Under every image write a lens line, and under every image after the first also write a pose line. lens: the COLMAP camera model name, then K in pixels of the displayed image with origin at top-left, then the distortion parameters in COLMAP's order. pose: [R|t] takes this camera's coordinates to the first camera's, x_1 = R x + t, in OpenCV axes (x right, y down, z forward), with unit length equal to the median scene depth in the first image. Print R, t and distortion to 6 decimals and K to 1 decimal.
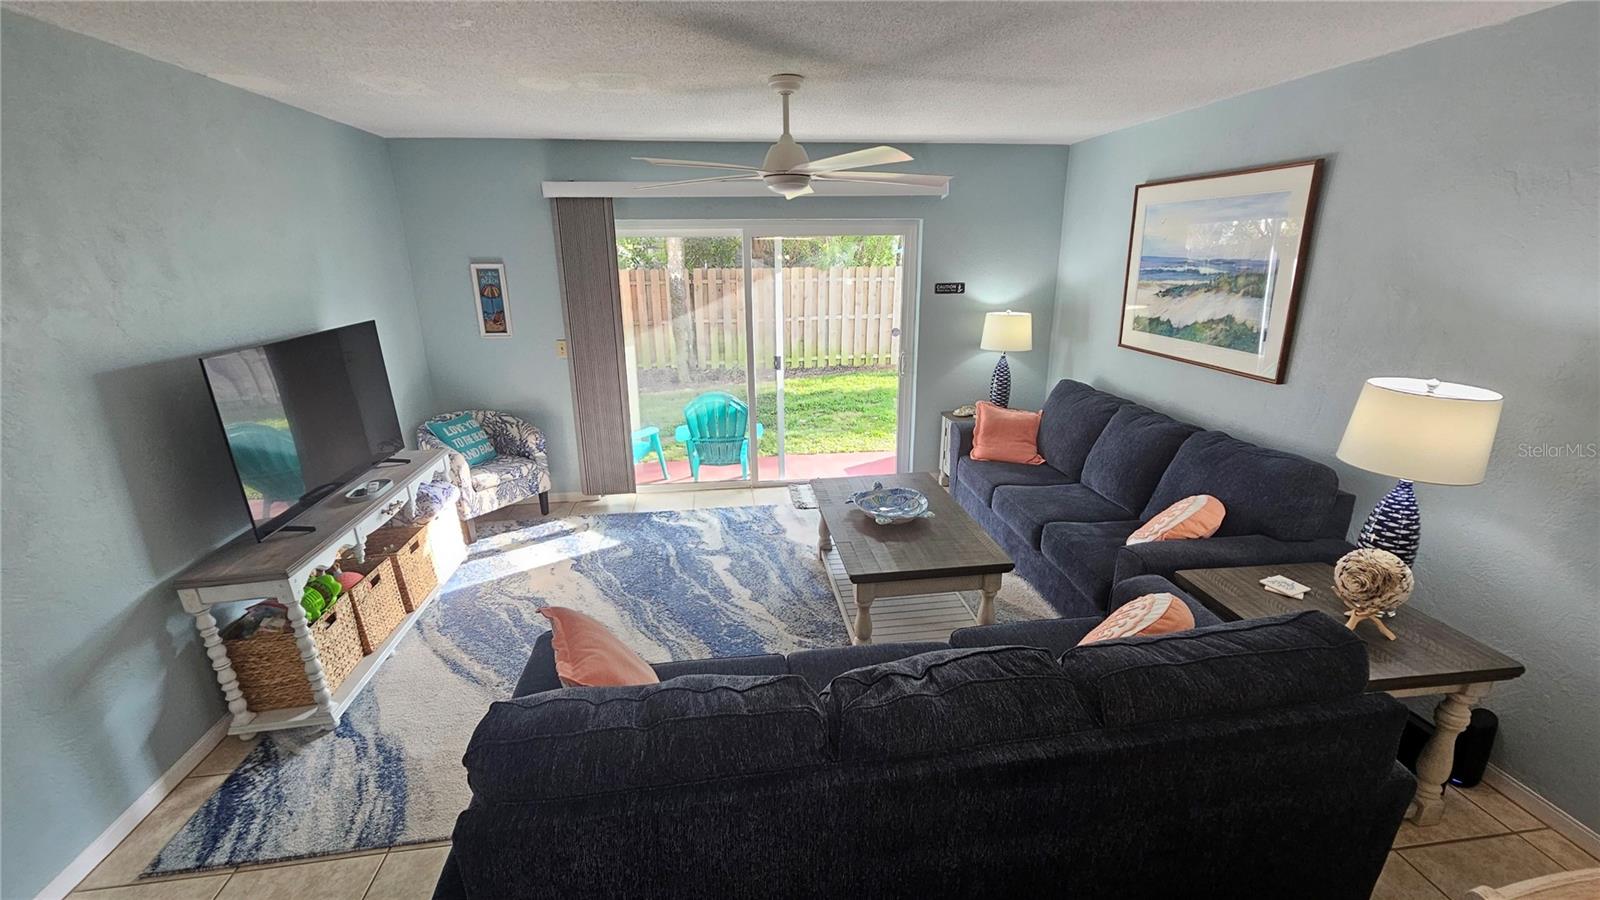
lens RADIAL K [[658.3, 0, 802.6], [0, 658.3, 447.7], [0, 0, 1]] dist [0.001733, 0.000005]
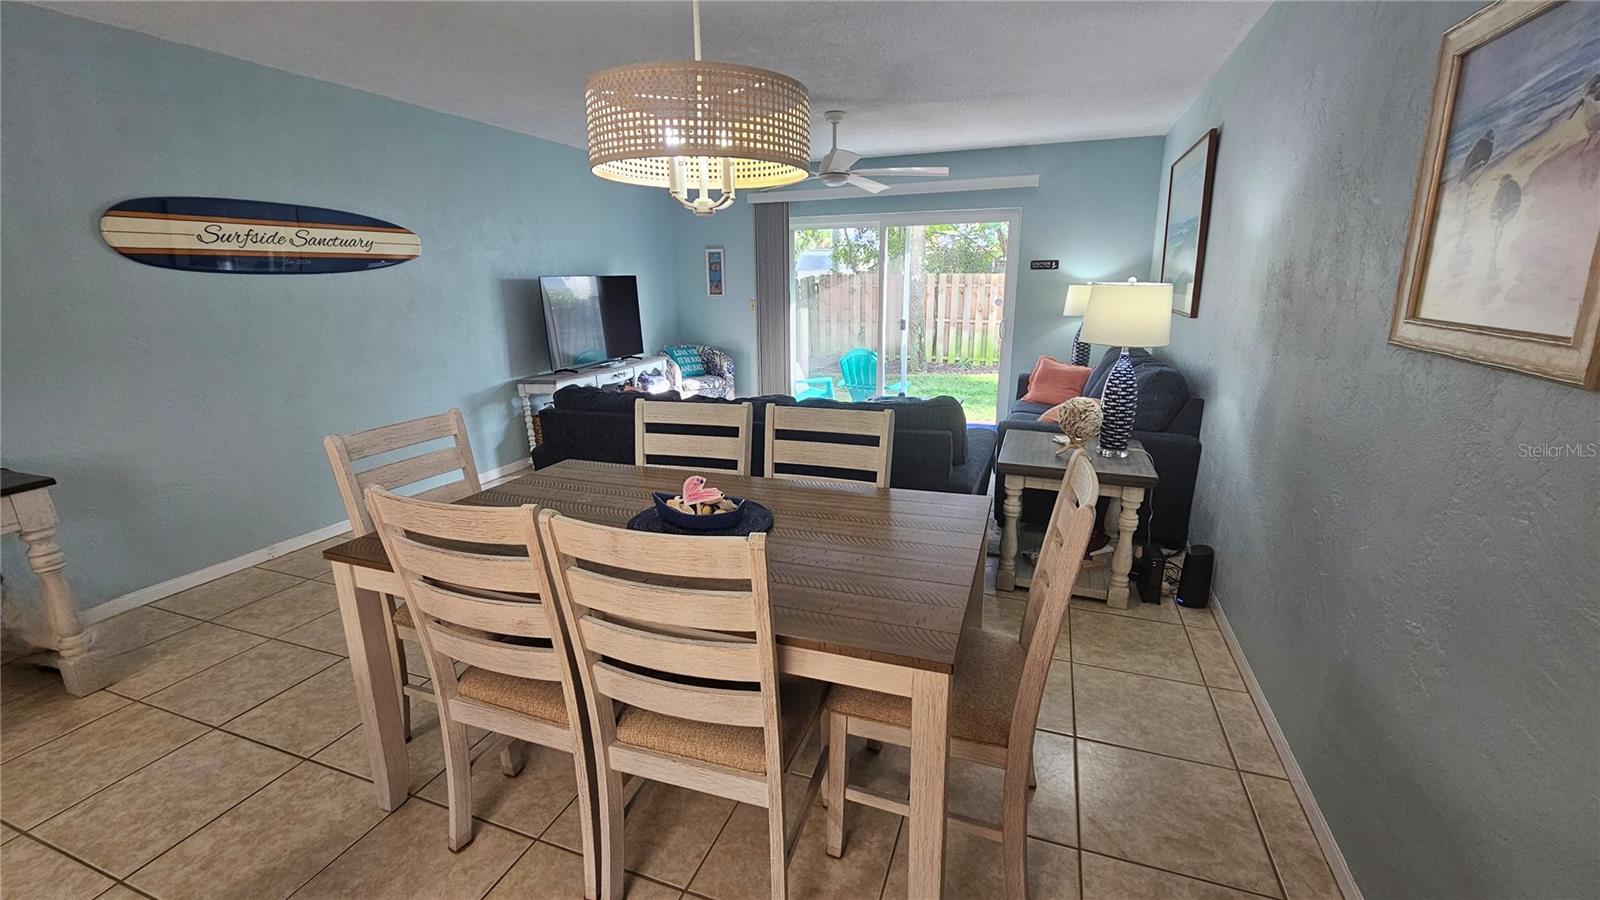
lens RADIAL K [[658.3, 0, 797.7], [0, 658.3, 443.9], [0, 0, 1]] dist [0.001733, 0.000005]
pose [[0.884514, 0.115284, -0.452046, 0.438528], [-0.133219, 0.991055, -0.007924, 0.158121], [0.447089, 0.067230, 0.891960, -0.252387]]
